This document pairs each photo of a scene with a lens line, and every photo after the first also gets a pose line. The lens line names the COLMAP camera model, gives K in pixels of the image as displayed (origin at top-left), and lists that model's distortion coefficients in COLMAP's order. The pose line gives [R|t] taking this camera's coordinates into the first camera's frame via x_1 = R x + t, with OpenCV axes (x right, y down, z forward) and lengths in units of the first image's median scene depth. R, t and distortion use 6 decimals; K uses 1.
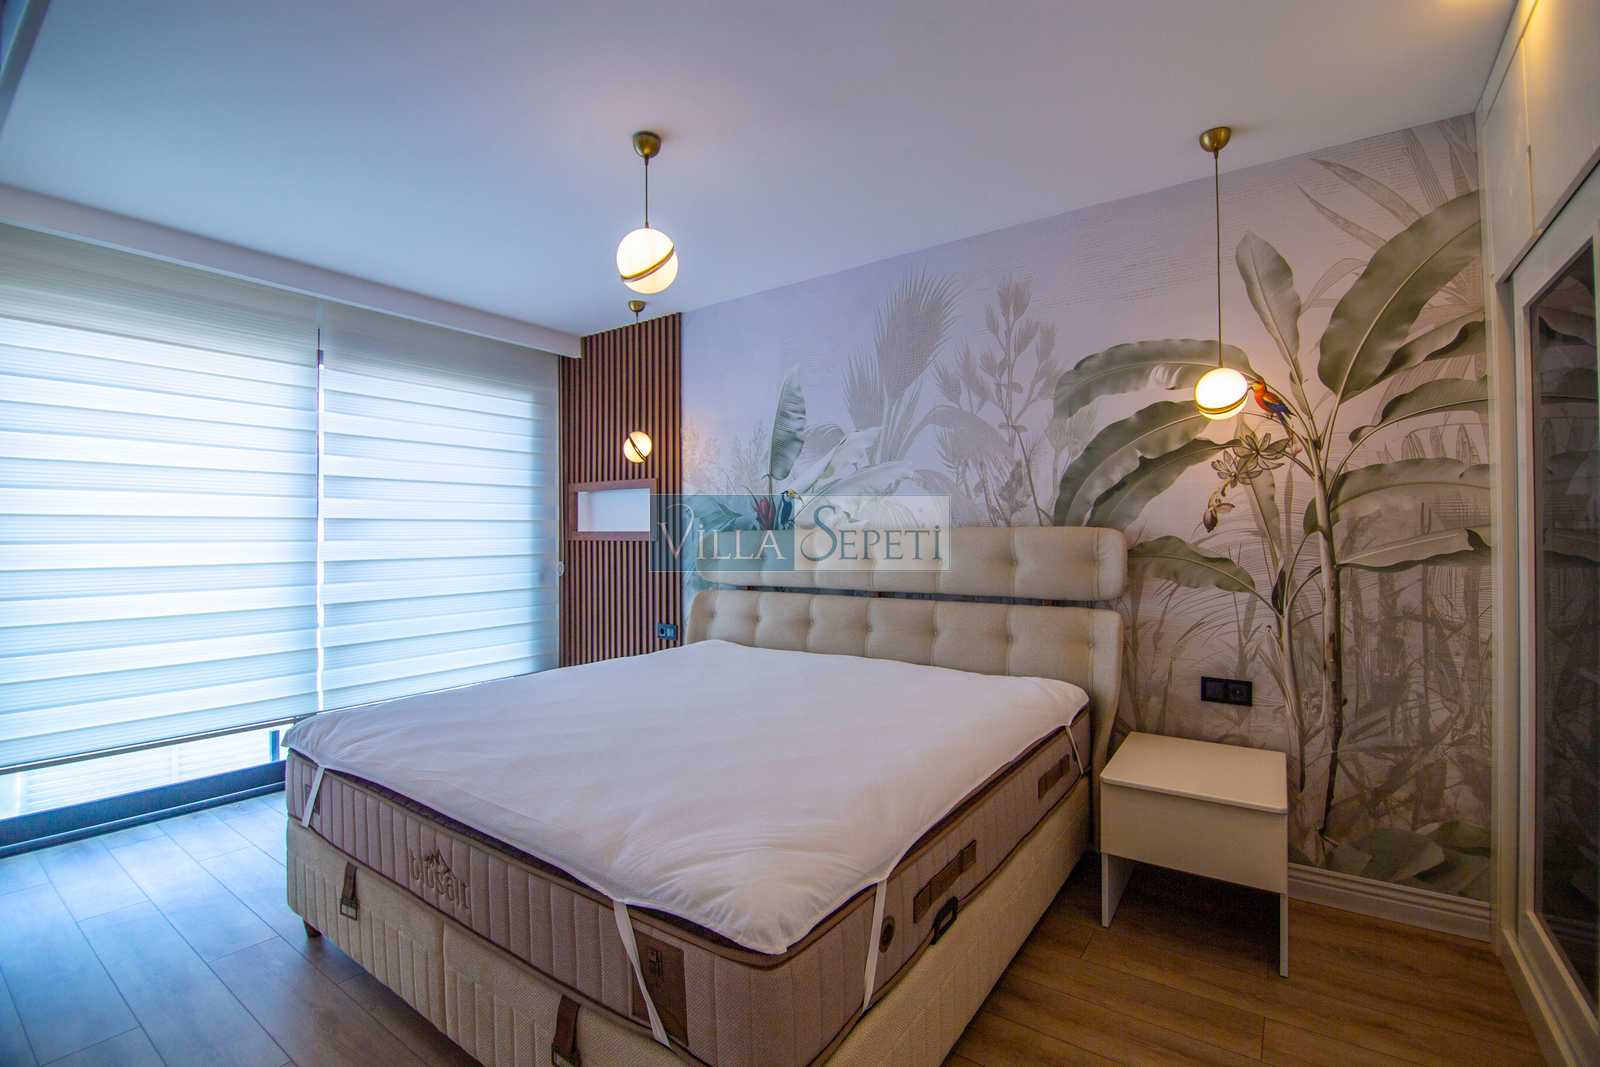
lens RADIAL K [[709.1, 0, 796.7], [0, 709.1, 527.0], [0, 0, 1]] dist [-0.001755, -0.011736]
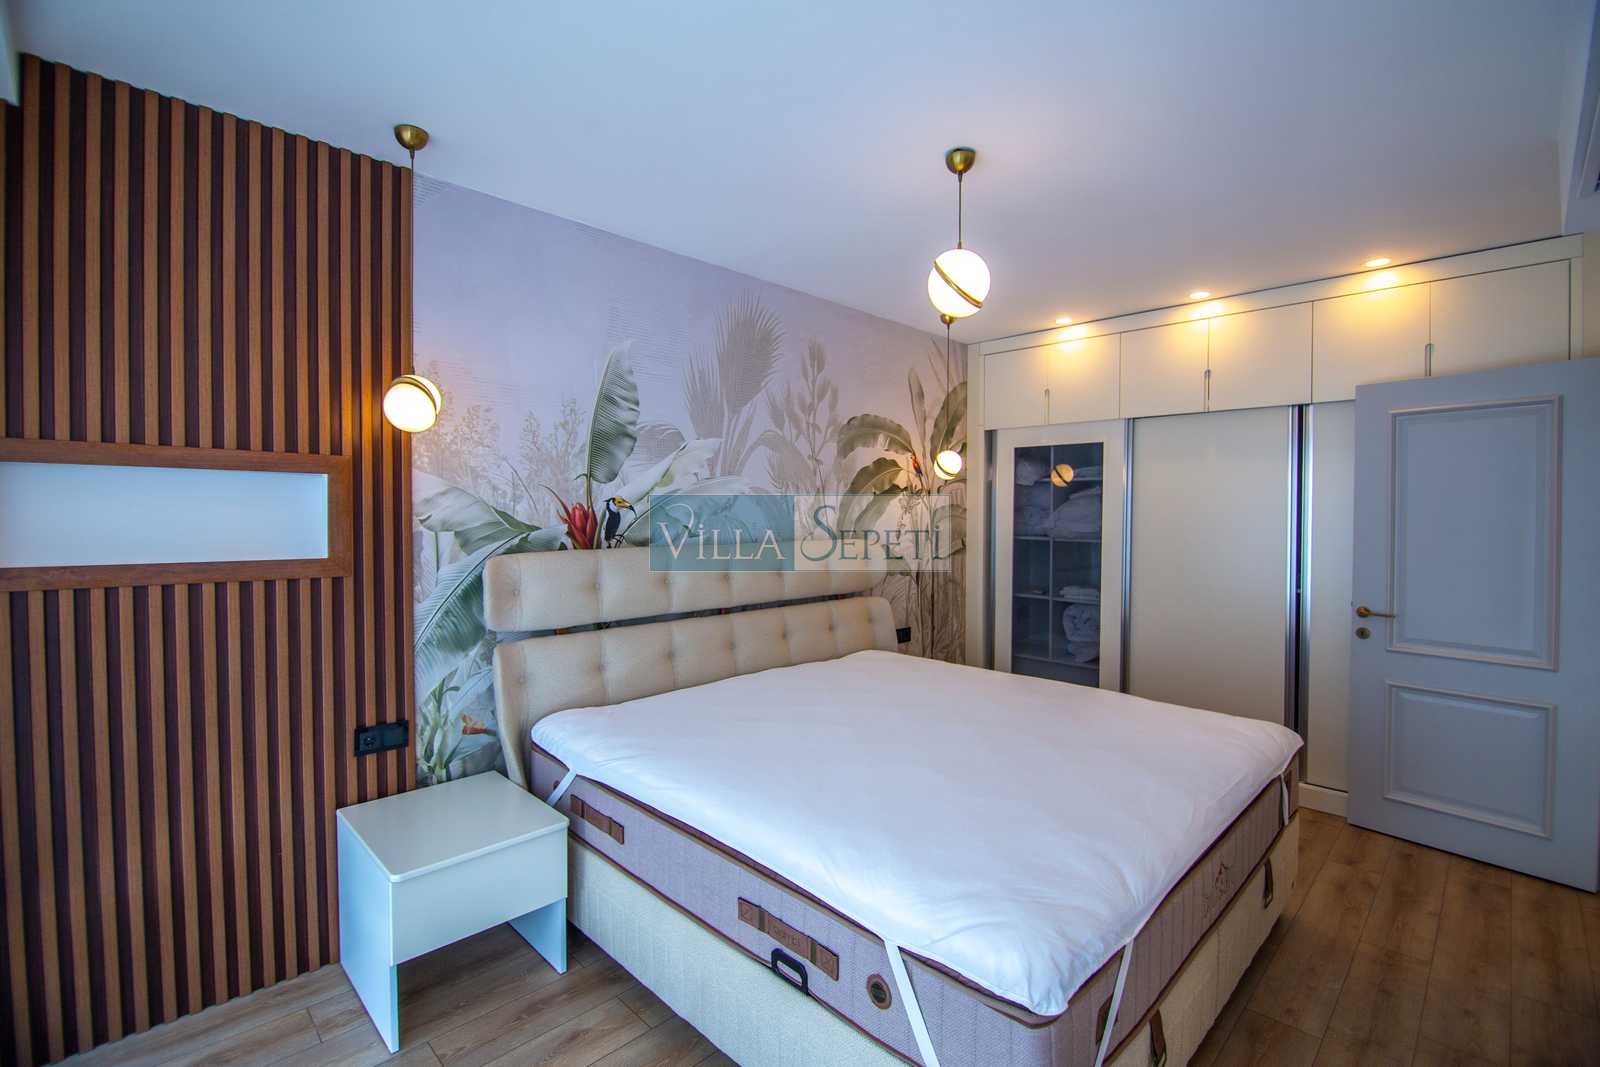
lens RADIAL K [[709.1, 0, 796.7], [0, 709.1, 527.0], [0, 0, 1]] dist [-0.001755, -0.011736]
pose [[0.163933, -0.011478, 0.986405, -0.882243], [-0.011775, 0.999838, 0.013591, -0.037180], [-0.986401, -0.013843, 0.163771, 0.784459]]
